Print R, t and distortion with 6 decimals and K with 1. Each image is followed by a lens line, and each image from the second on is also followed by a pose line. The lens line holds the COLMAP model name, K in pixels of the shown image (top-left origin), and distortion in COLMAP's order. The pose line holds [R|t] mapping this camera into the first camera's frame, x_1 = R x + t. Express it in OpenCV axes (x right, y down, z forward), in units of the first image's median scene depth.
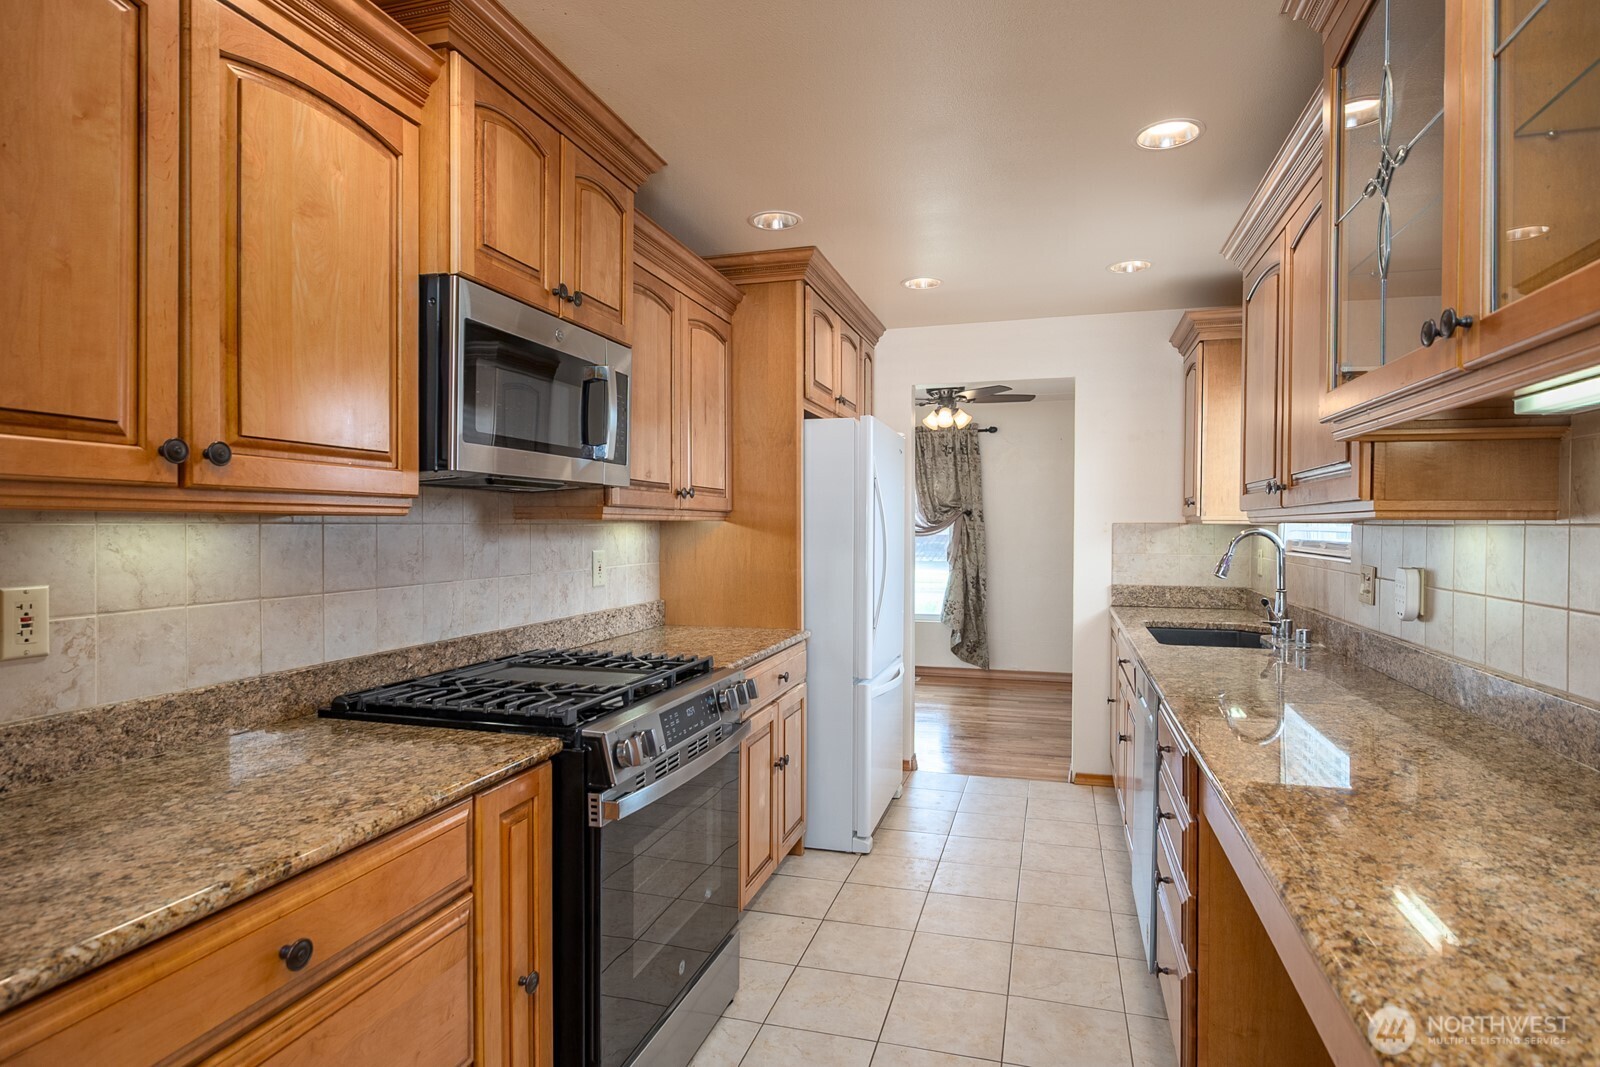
lens RADIAL K [[860.2, 0, 810.6], [0, 860.2, 529.8], [0, 0, 1]] dist [-0.002128, -0.000205]
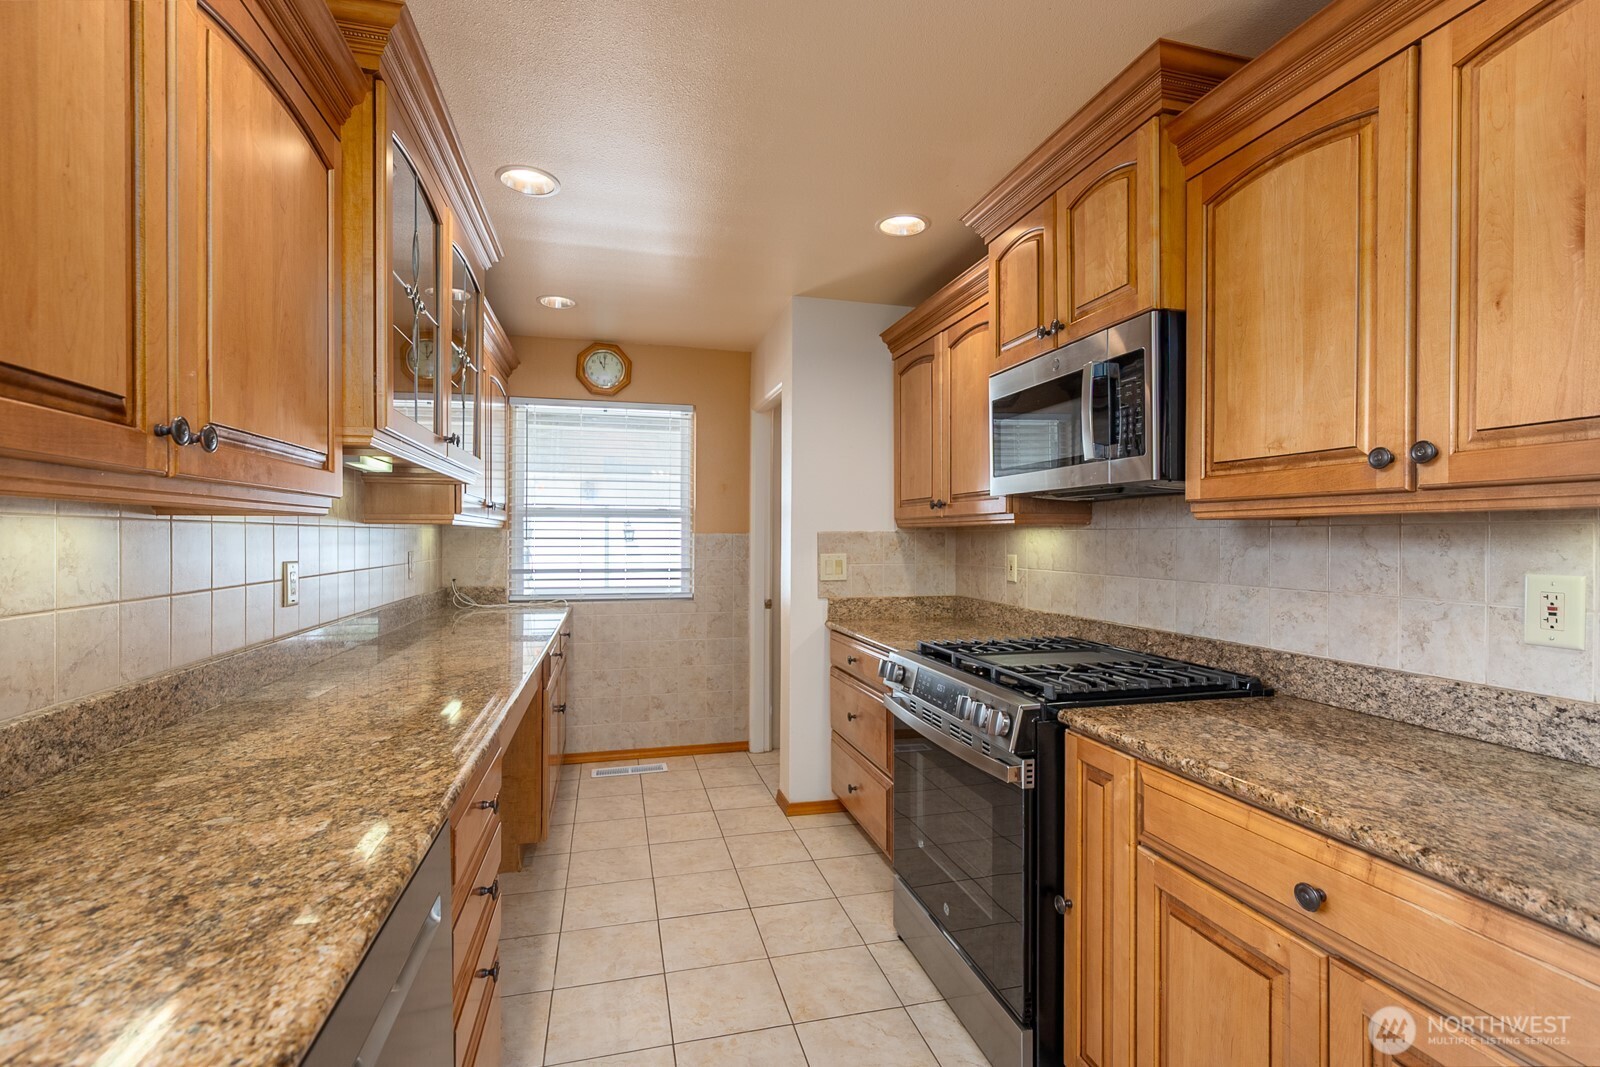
lens RADIAL K [[725.9, 0, 774.4], [0, 725.9, 538.2], [0, 0, 1]] dist [-0.000643, -0.000852]
pose [[-0.878603, -0.003351, -0.477540, 0.379264], [-0.006679, 0.999964, 0.005271, 0.004142], [0.477505, 0.007820, -0.878594, 1.250210]]
